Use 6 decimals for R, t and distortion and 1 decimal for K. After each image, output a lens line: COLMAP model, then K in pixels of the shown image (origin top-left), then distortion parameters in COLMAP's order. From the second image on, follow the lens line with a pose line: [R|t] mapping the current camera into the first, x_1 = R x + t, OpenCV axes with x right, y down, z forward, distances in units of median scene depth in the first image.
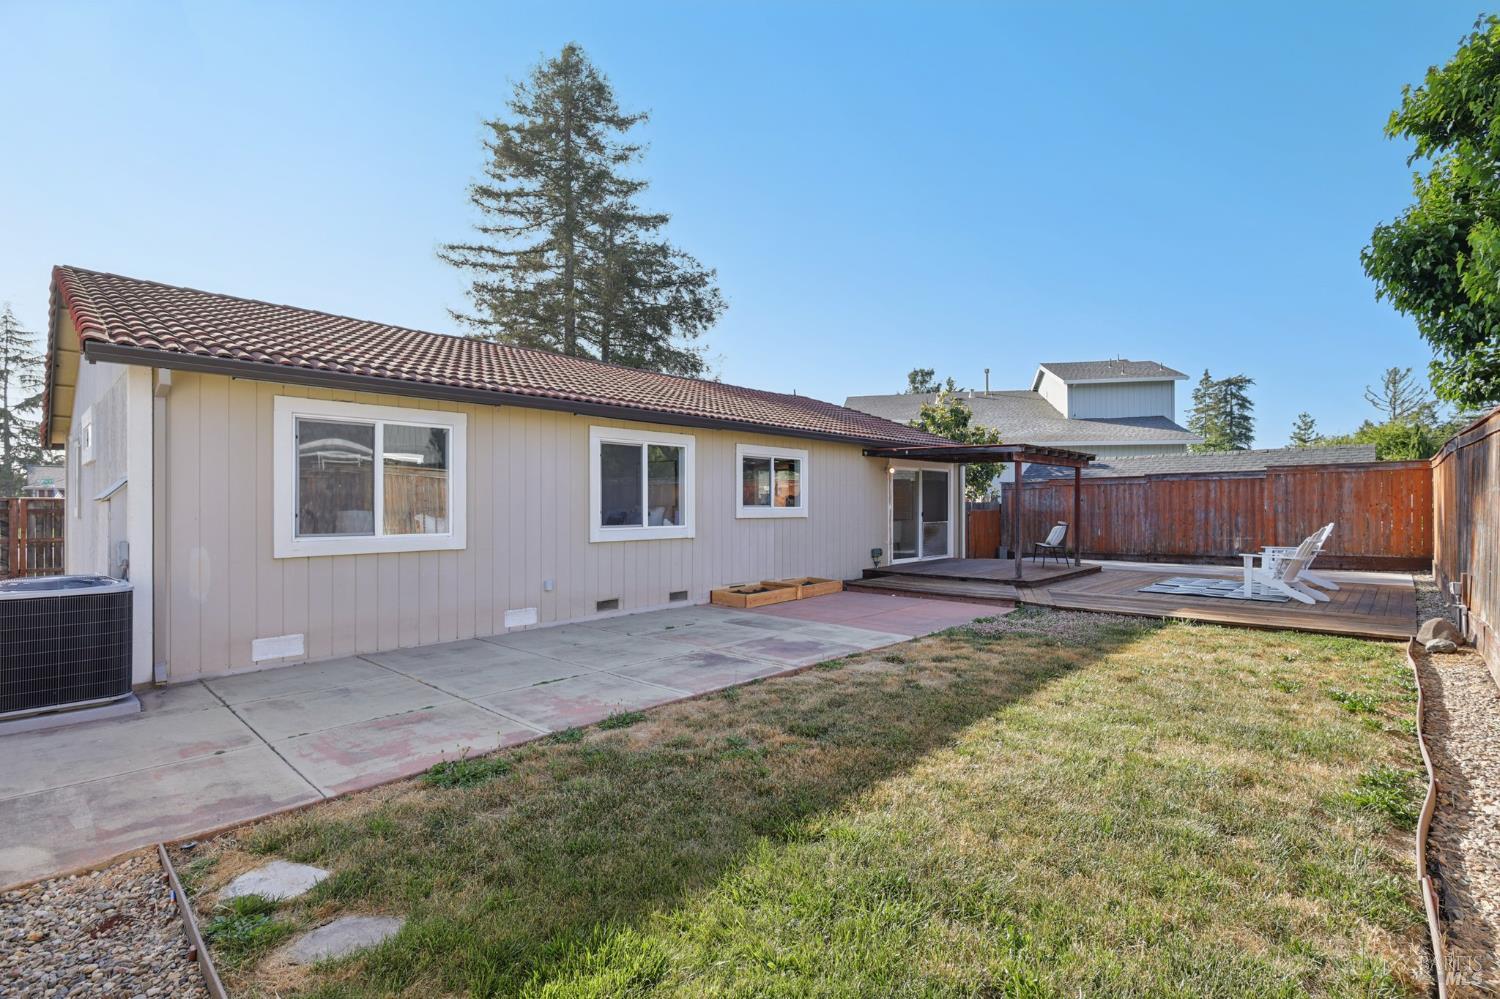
lens RADIAL K [[689.0, 0, 751.7], [0, 689.0, 500.3], [0, 0, 1]] dist [0.004585, 0.000676]
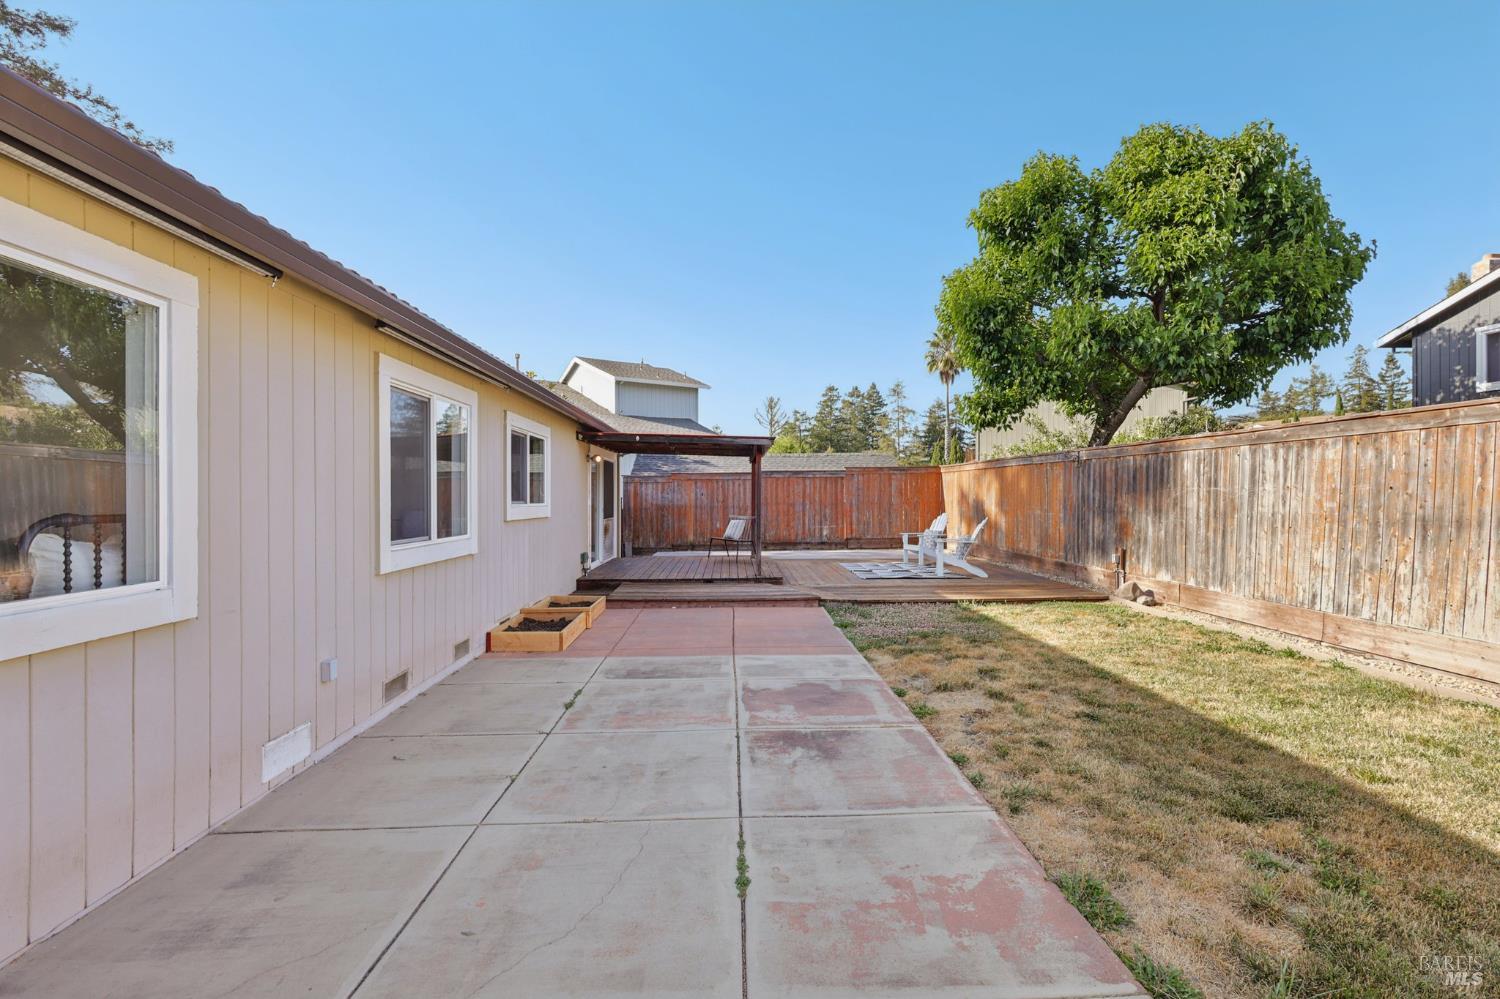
lens RADIAL K [[689.0, 0, 754.6], [0, 689.0, 499.0], [0, 0, 1]] dist [0.004585, 0.000676]
pose [[0.707368, -0.001939, 0.706843, -0.238455], [-0.004152, 0.999968, 0.006898, -0.000474], [-0.706834, -0.007814, 0.707337, 0.251244]]
